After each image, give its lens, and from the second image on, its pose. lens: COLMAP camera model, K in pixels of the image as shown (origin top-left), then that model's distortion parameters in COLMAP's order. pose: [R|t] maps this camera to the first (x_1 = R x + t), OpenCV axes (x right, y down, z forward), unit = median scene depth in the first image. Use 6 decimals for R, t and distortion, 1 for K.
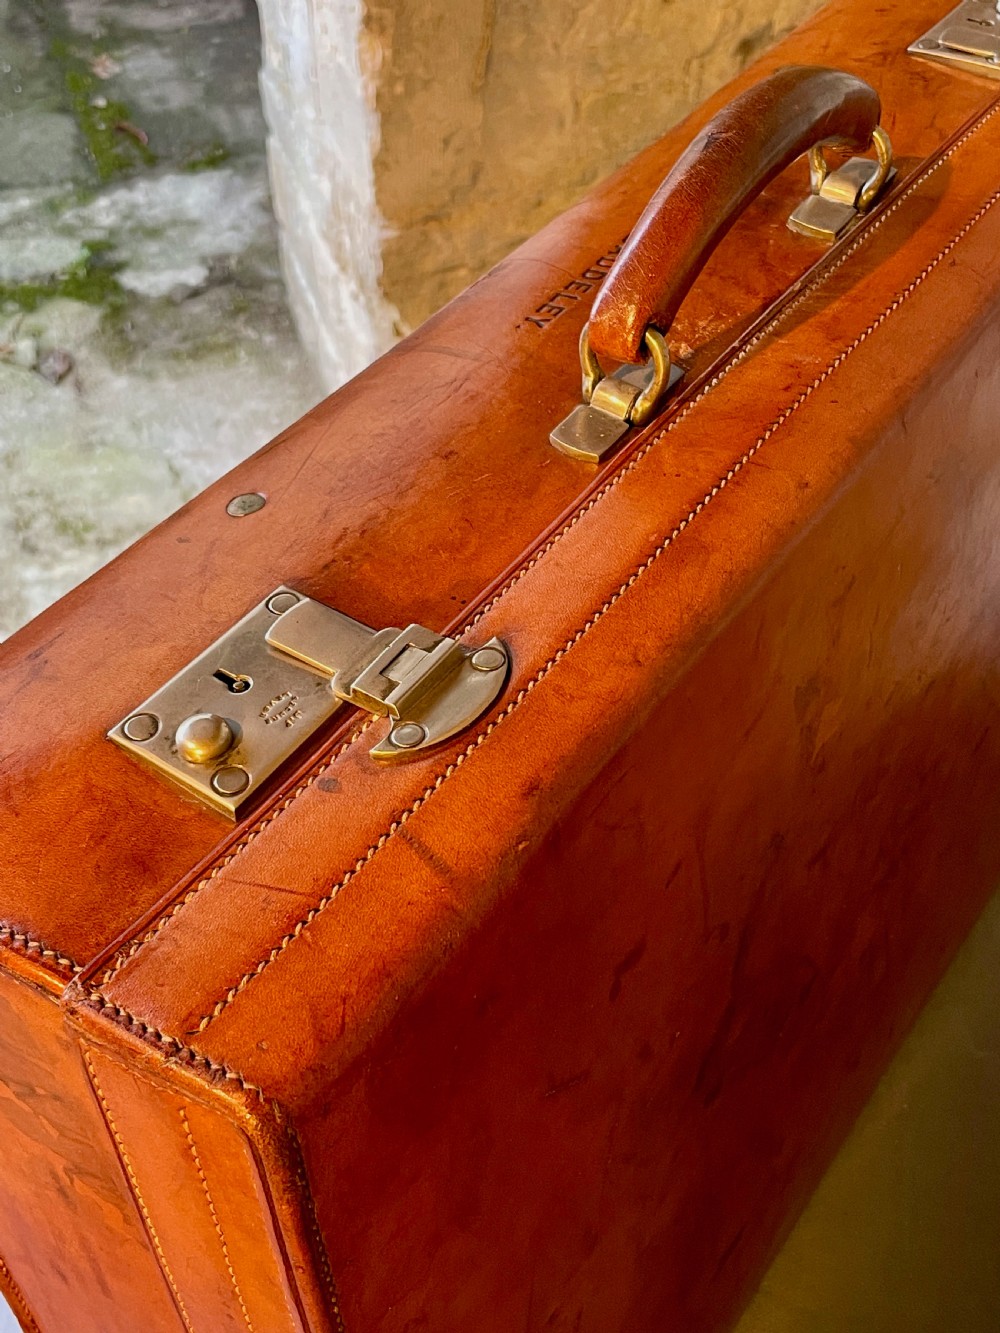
lens RADIAL K [[1736.3, 0, 499.0], [0, 1736.3, 666.7], [0, 0, 1]] dist [0.092530, -0.179461]
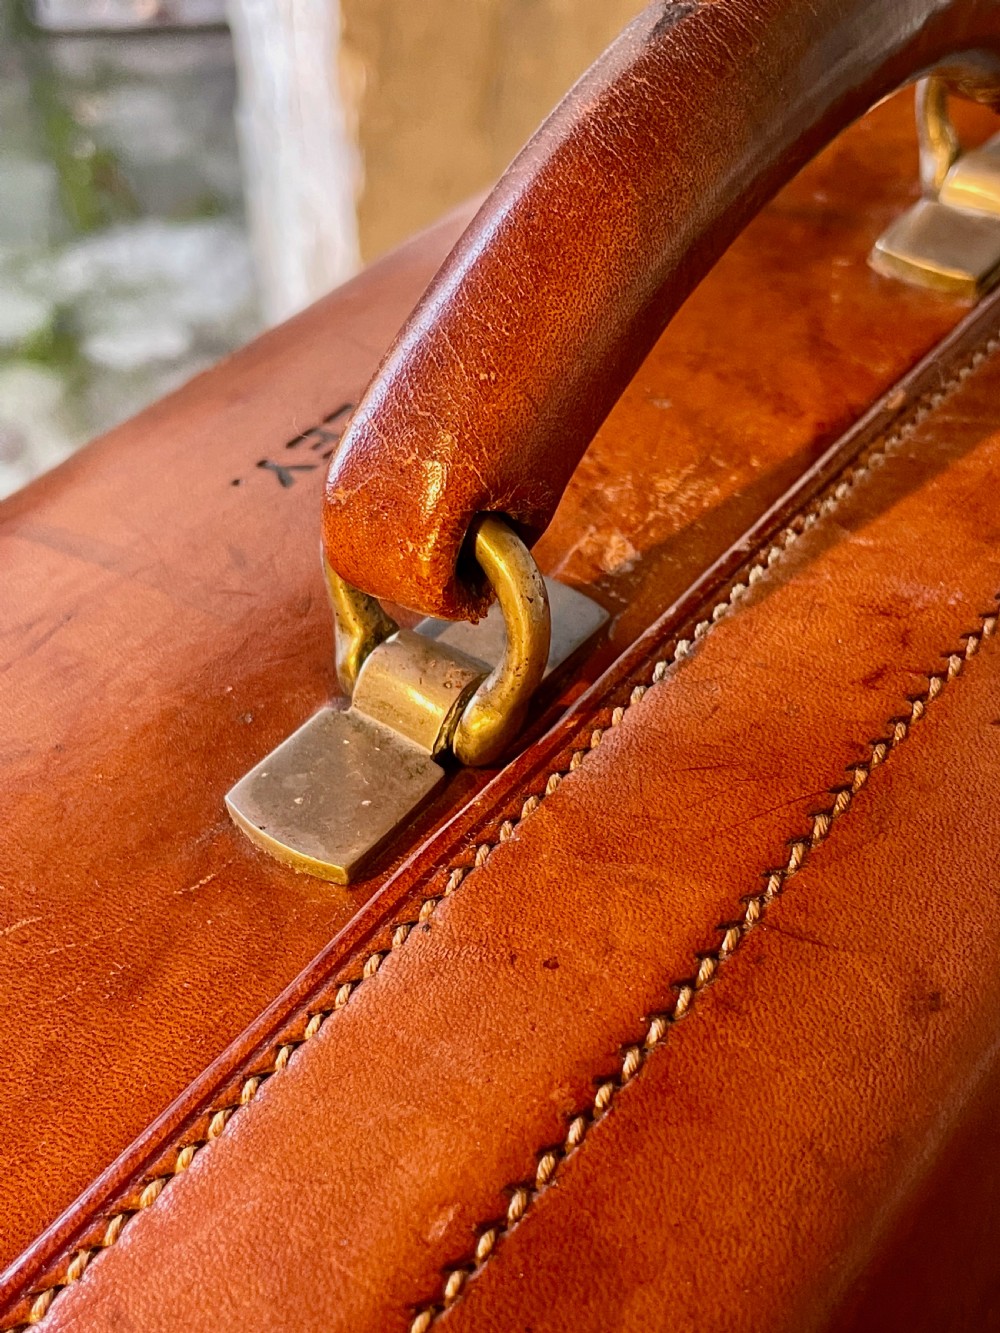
lens RADIAL K [[1919.5, 0, 500.4], [0, 1919.5, 666.4], [0, 0, 1]] dist [0.104567, -0.105838]
pose [[0.999699, 0.016944, -0.017753, 0.090984], [-0.017914, 0.998272, -0.055959, -0.134745], [0.016774, 0.056260, 0.998275, 0.576128]]
